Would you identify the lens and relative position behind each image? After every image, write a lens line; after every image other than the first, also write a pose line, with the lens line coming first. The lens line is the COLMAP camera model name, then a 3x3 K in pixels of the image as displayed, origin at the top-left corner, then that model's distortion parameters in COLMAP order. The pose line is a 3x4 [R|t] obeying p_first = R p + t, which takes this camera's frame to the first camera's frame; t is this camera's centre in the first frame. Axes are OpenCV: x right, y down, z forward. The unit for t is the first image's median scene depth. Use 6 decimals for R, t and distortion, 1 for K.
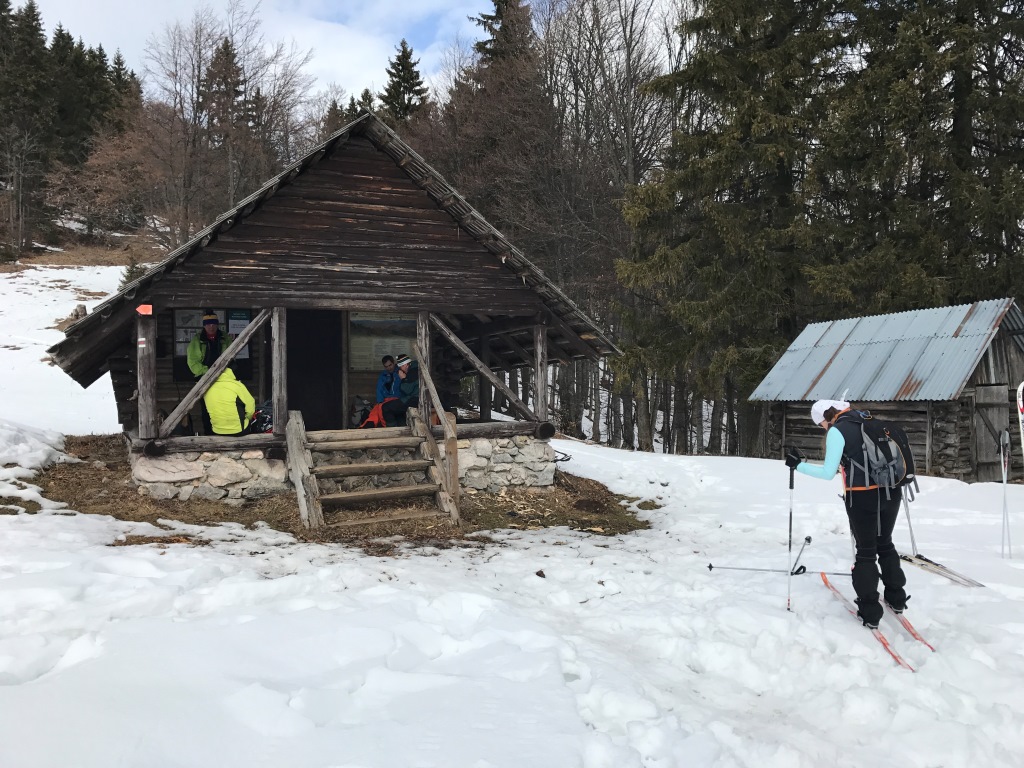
lens RADIAL K [[819.1, 0, 512.0], [0, 819.1, 384.0], [0, 0, 1]] dist [0.070911, -0.070066]
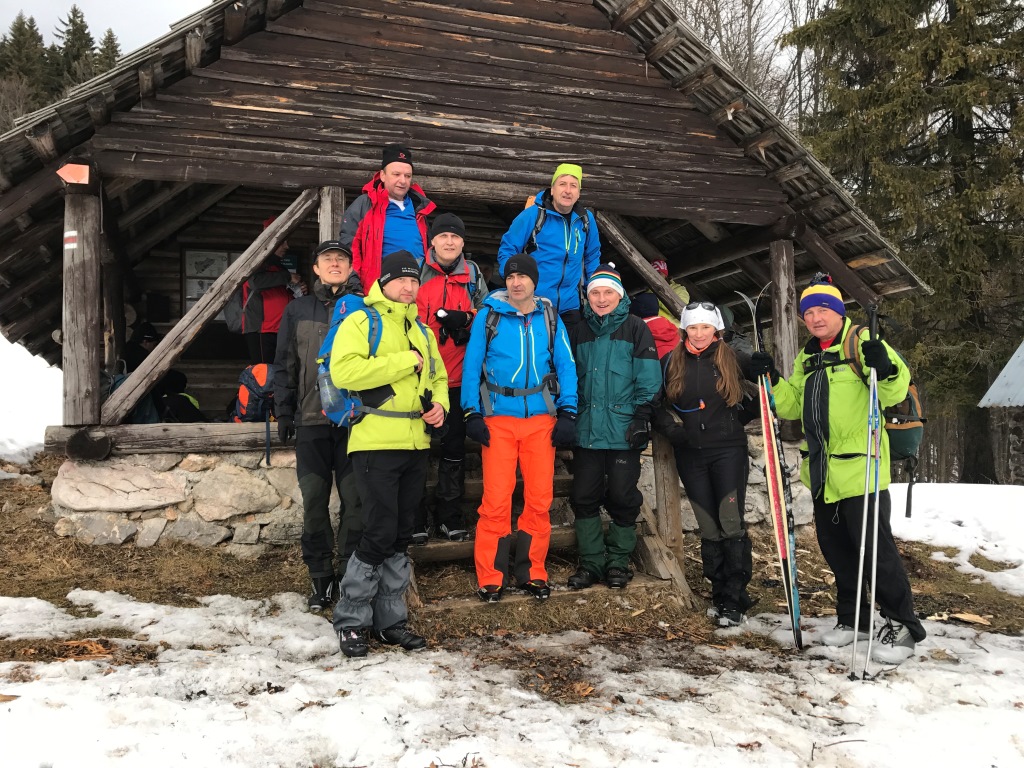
lens RADIAL K [[819.1, 0, 512.0], [0, 819.1, 384.0], [0, 0, 1]] dist [0.070911, -0.070066]
pose [[0.996679, -0.005391, -0.081253, -0.124792], [0.001951, 0.999101, -0.042351, 0.059856], [0.081409, 0.042052, 0.995793, 0.486968]]
